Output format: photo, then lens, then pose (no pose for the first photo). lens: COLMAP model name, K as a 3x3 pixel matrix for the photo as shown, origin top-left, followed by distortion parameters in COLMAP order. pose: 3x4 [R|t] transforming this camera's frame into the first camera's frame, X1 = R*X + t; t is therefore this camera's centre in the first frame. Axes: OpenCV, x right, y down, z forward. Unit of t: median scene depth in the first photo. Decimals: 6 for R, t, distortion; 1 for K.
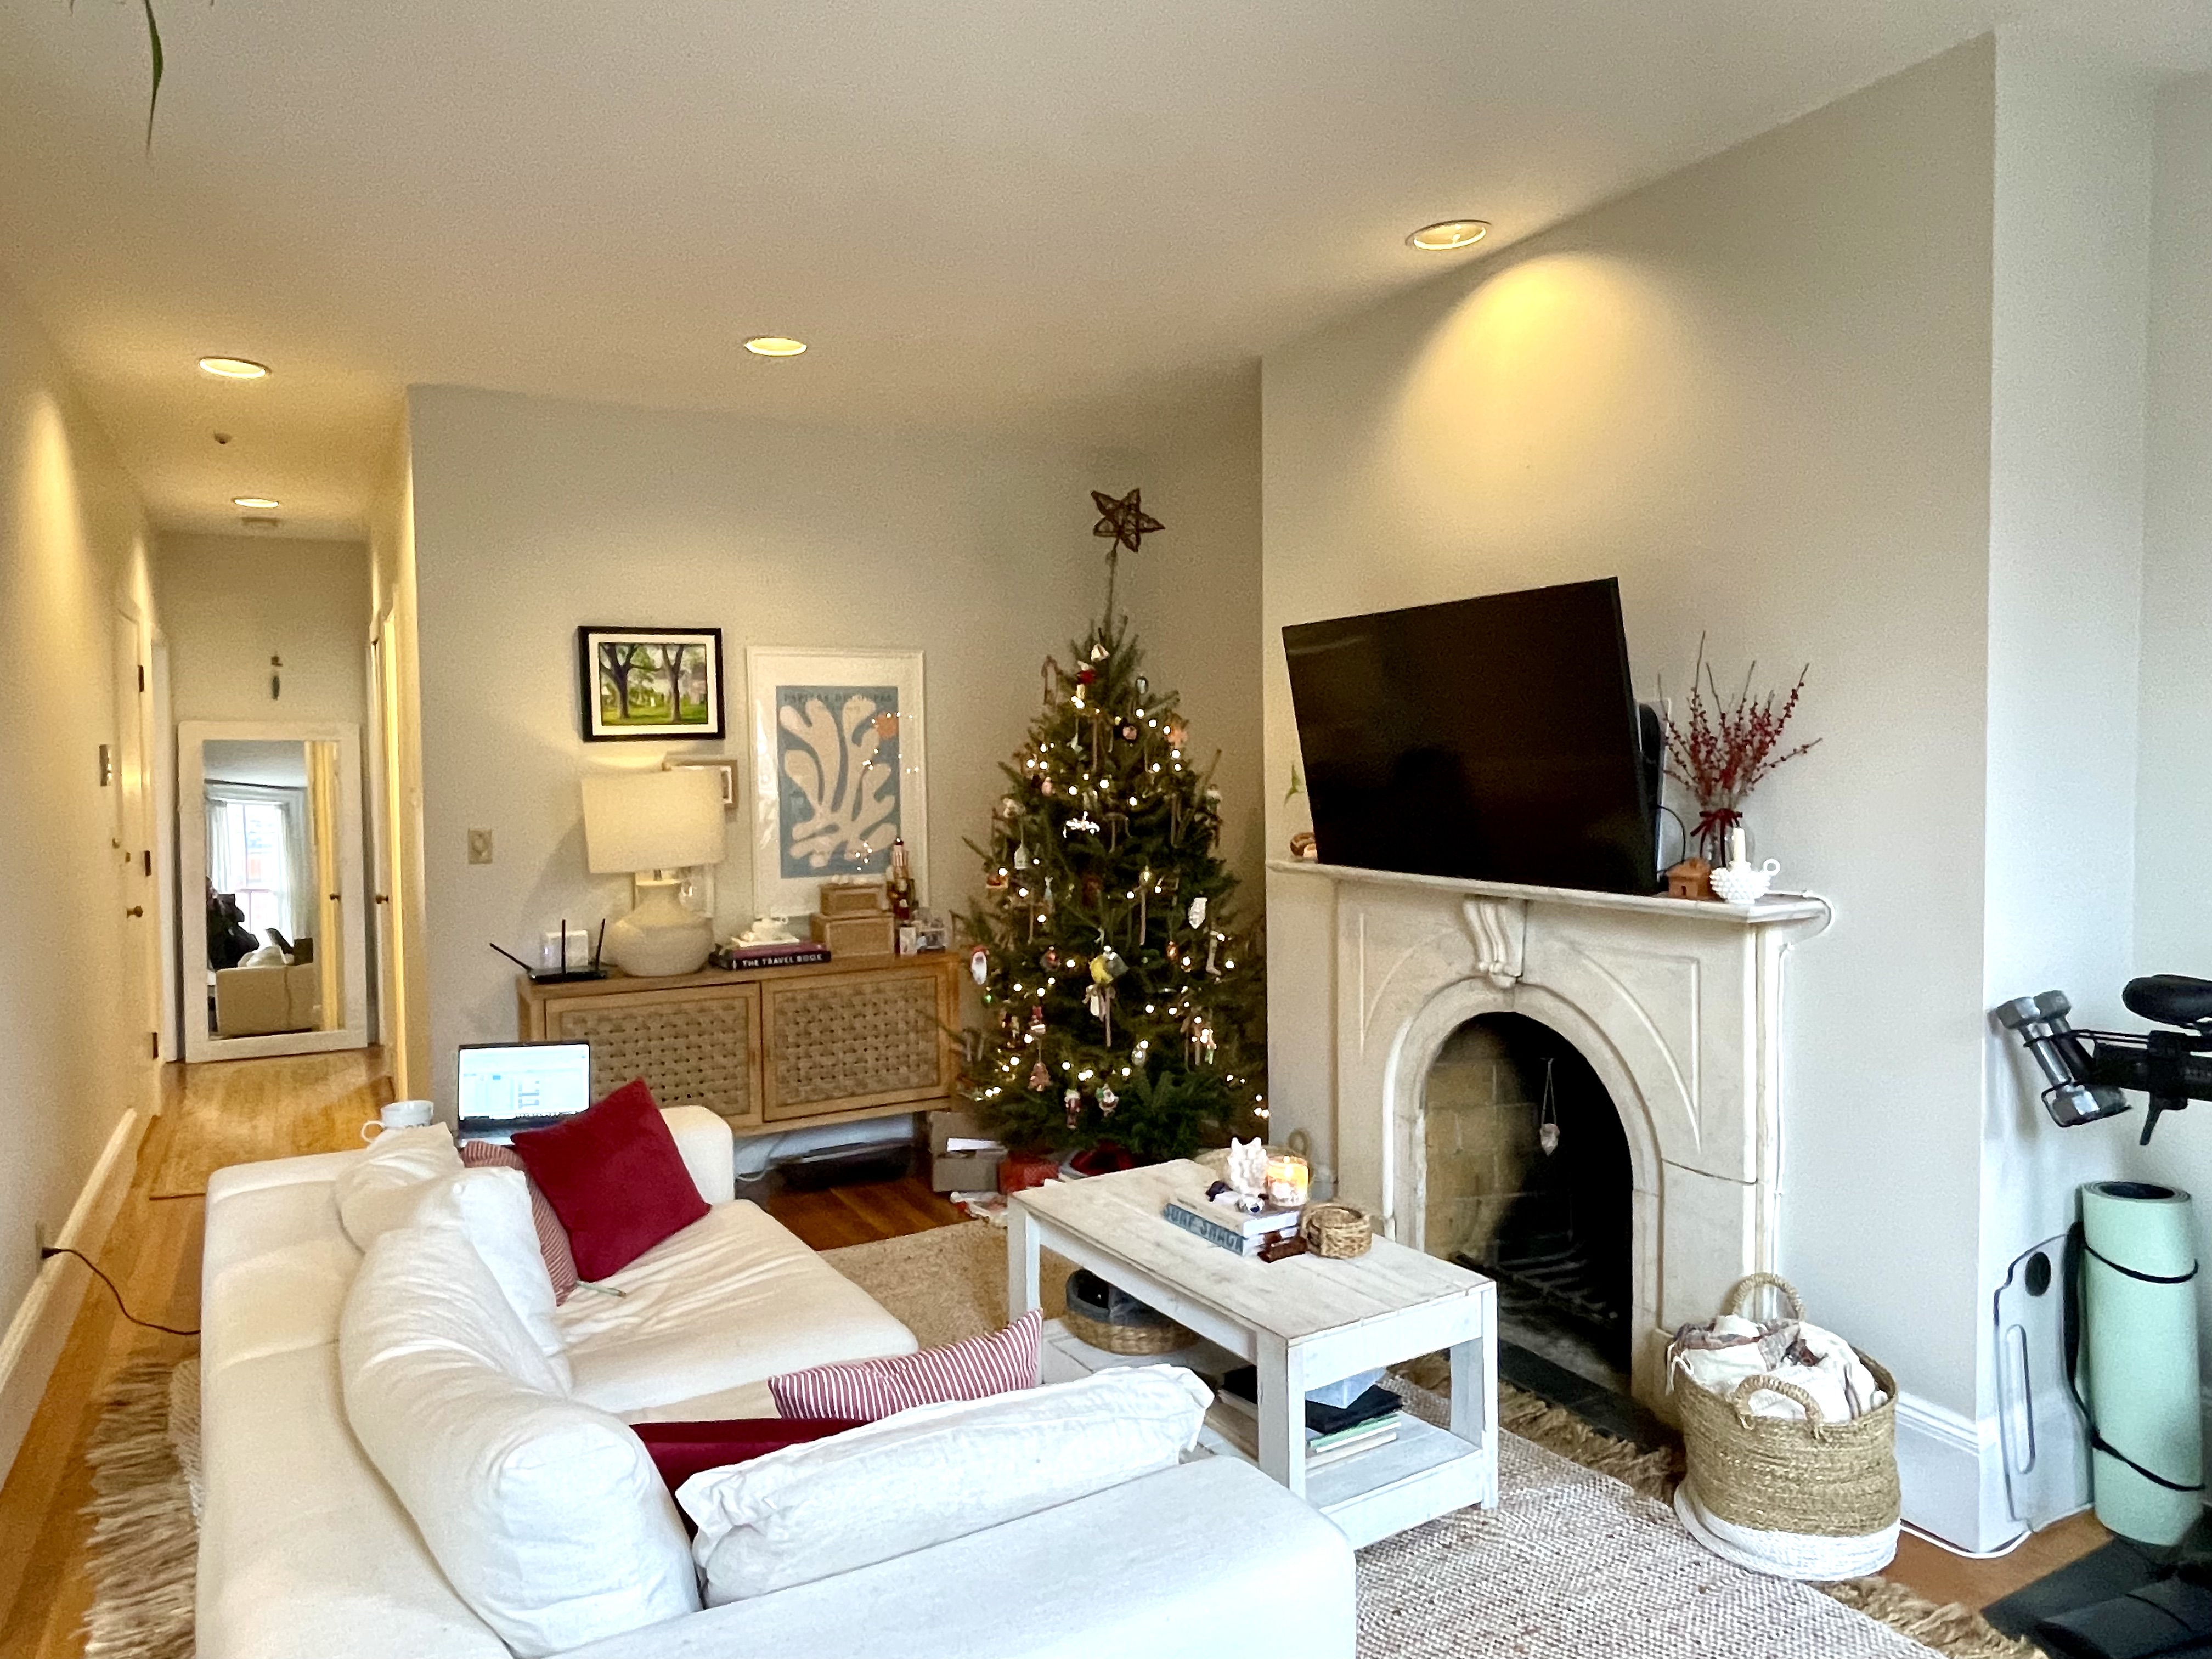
lens RADIAL K [[1465.5, 0, 1101.5], [0, 1465.5, 825.6], [0, 0, 1]] dist [0.006554, -0.013514]
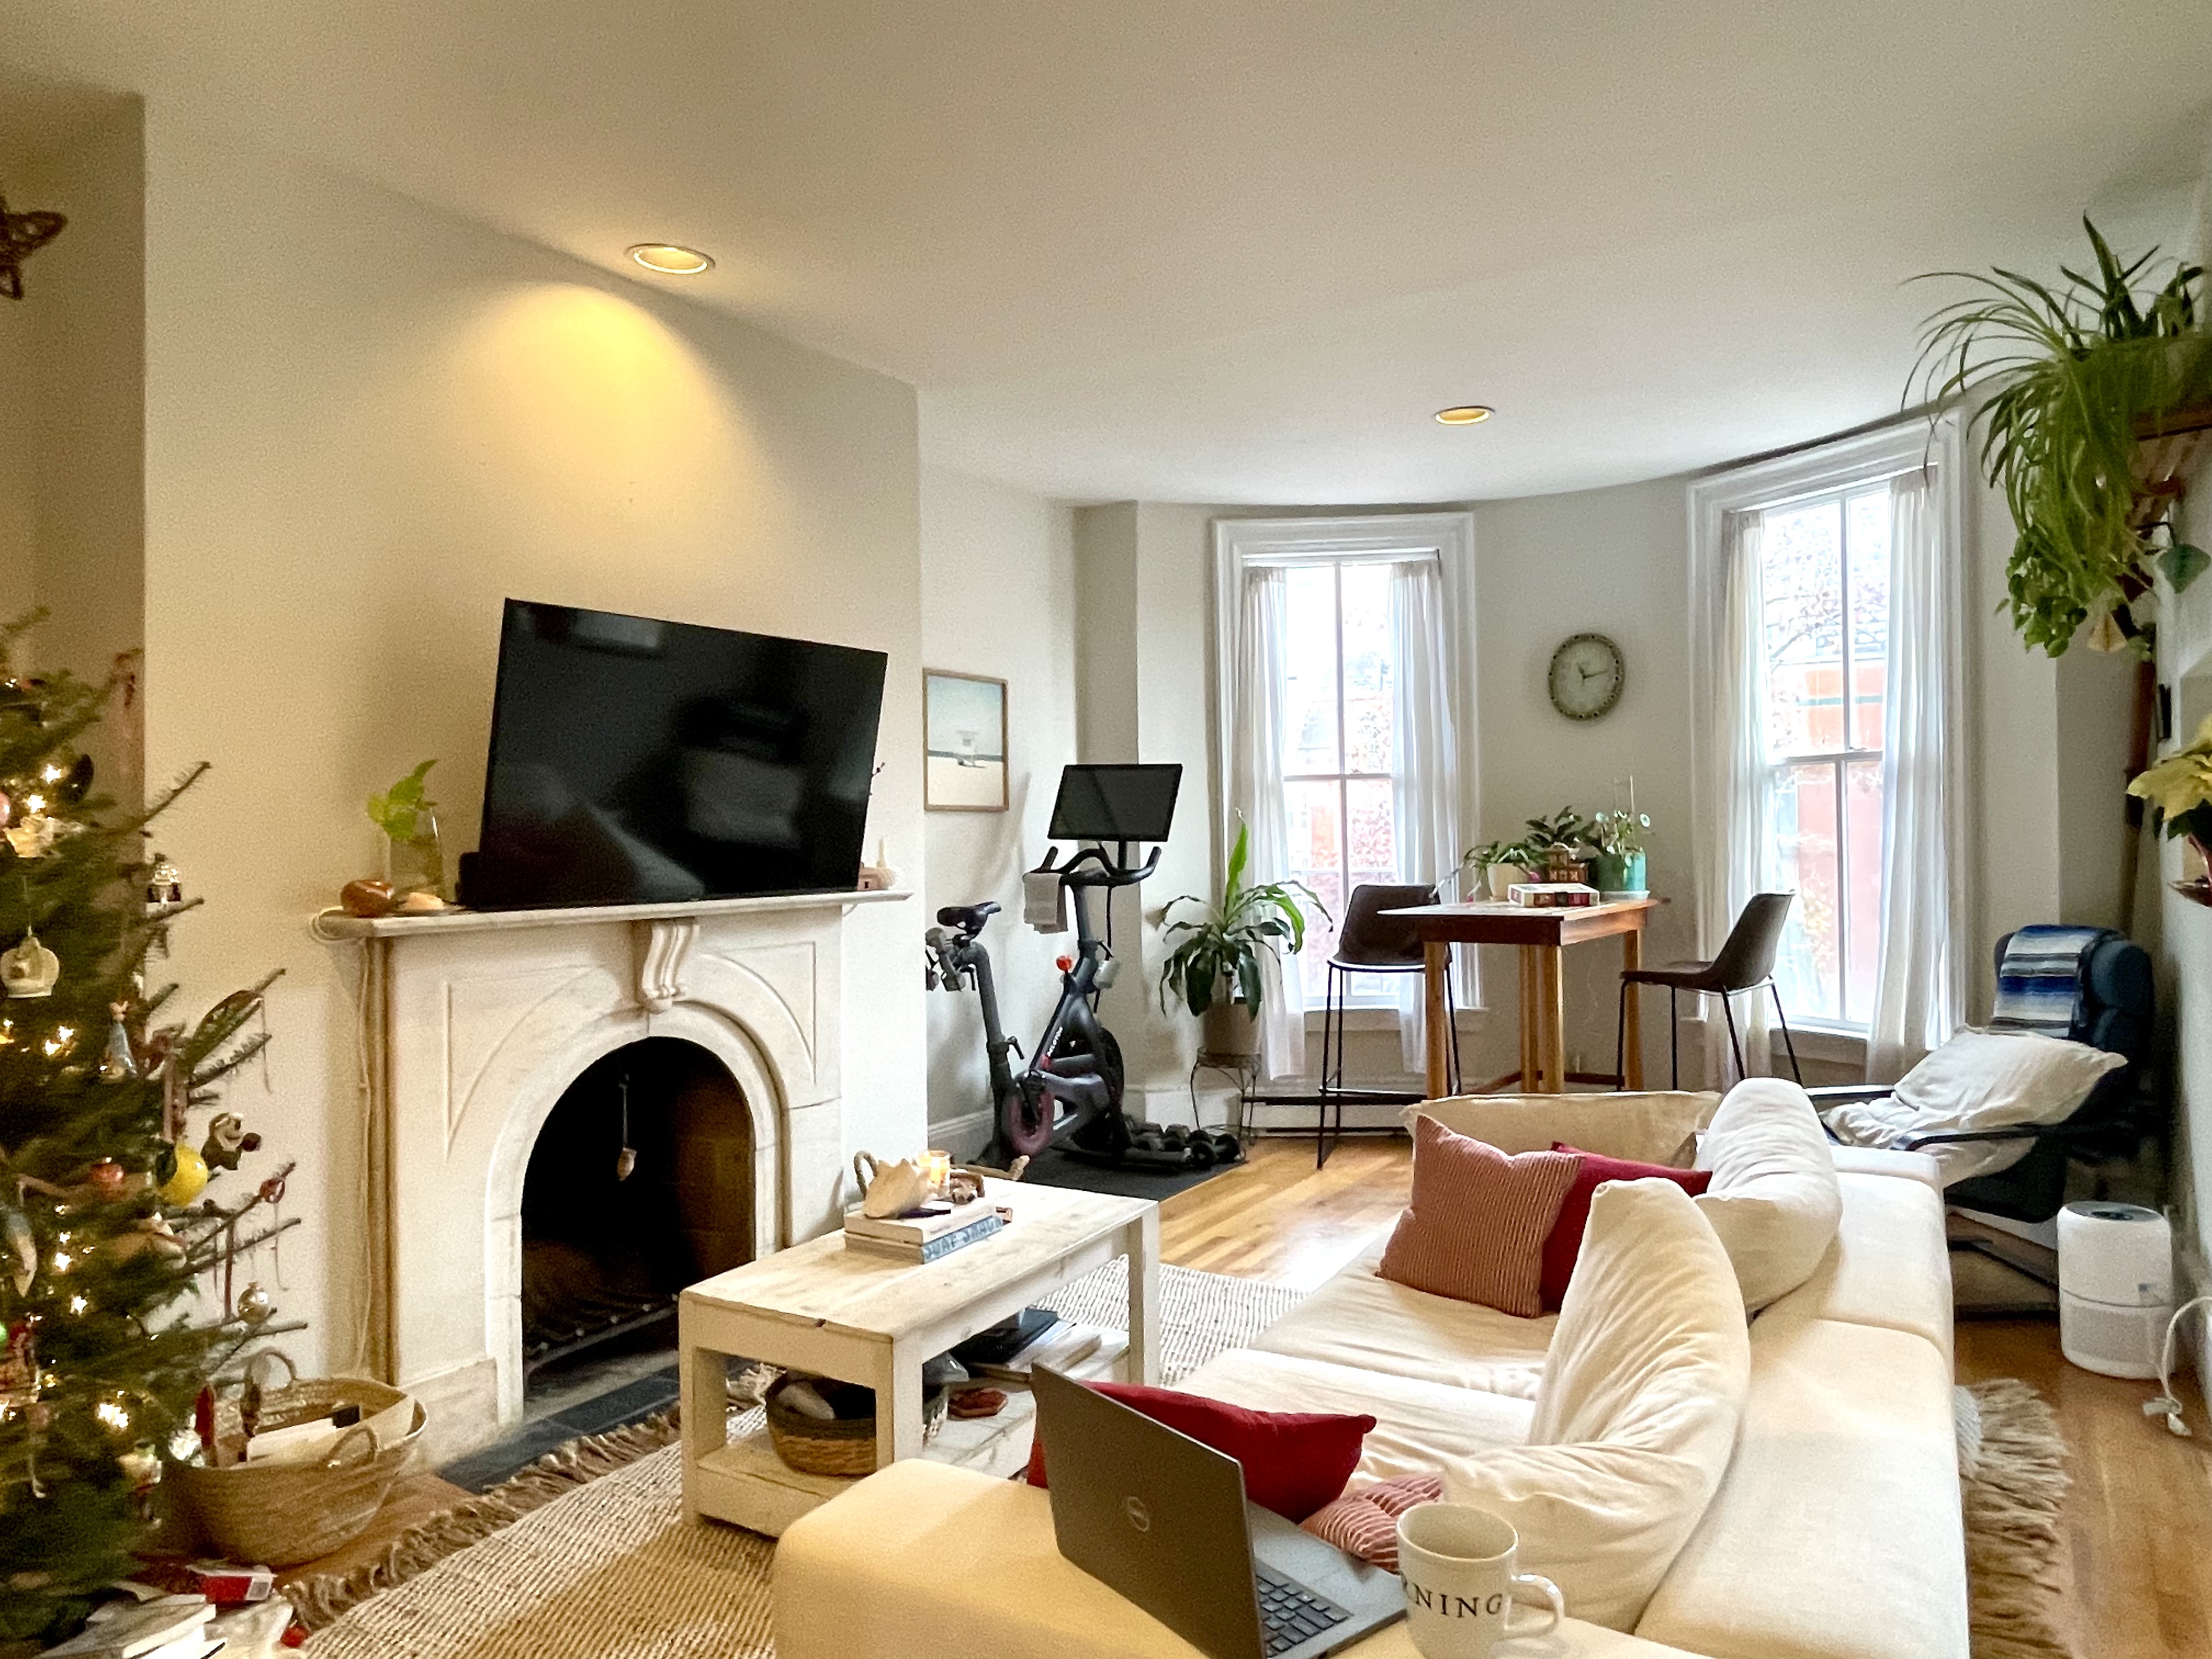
lens RADIAL K [[1465.5, 0, 1057.7], [0, 1465.5, 830.5], [0, 0, 1]] dist [0.006554, -0.013514]
pose [[-0.460054, 0.006862, 0.887864, -0.560350], [0.056307, 0.998183, 0.021462, -0.016513], [-0.886104, 0.059867, -0.459605, 0.899153]]
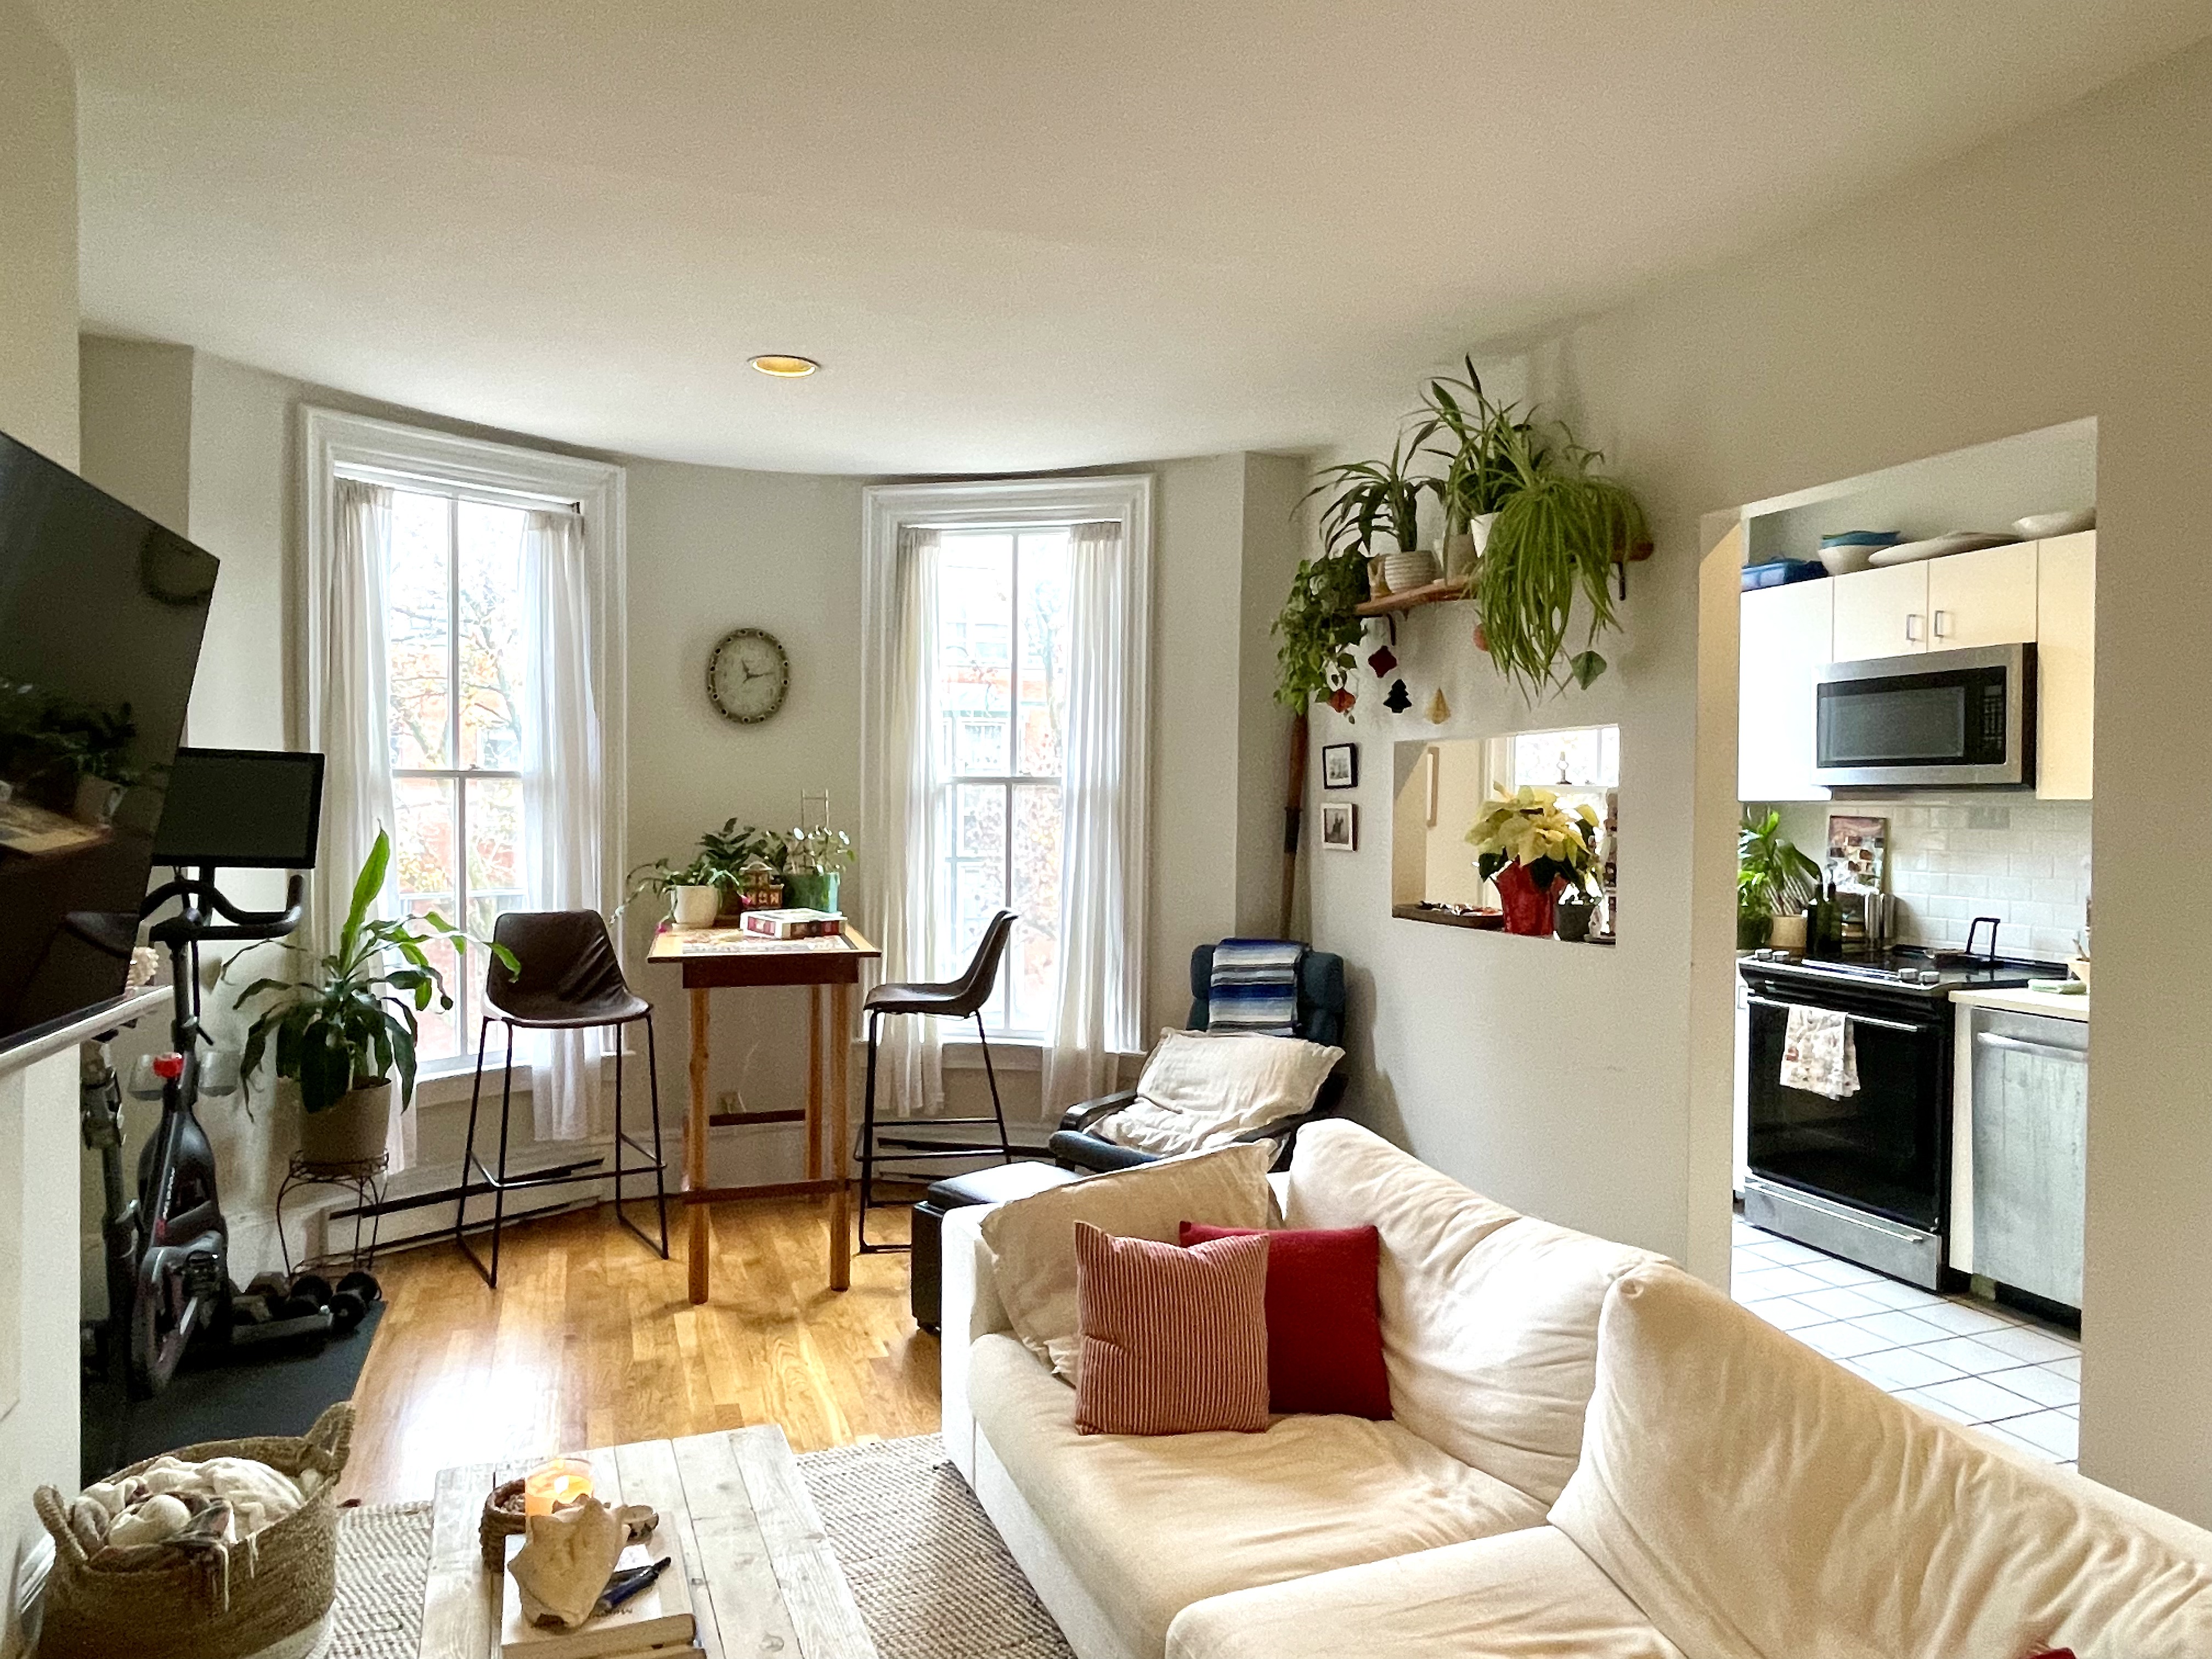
lens RADIAL K [[1465.5, 0, 1120.1], [0, 1465.5, 833.9], [0, 0, 1]] dist [0.006554, -0.013514]
pose [[-0.987047, -0.014515, 0.159771, -0.126208], [-0.003147, 0.997459, 0.071175, -0.054887], [-0.160398, 0.069751, -0.984585, 0.998868]]
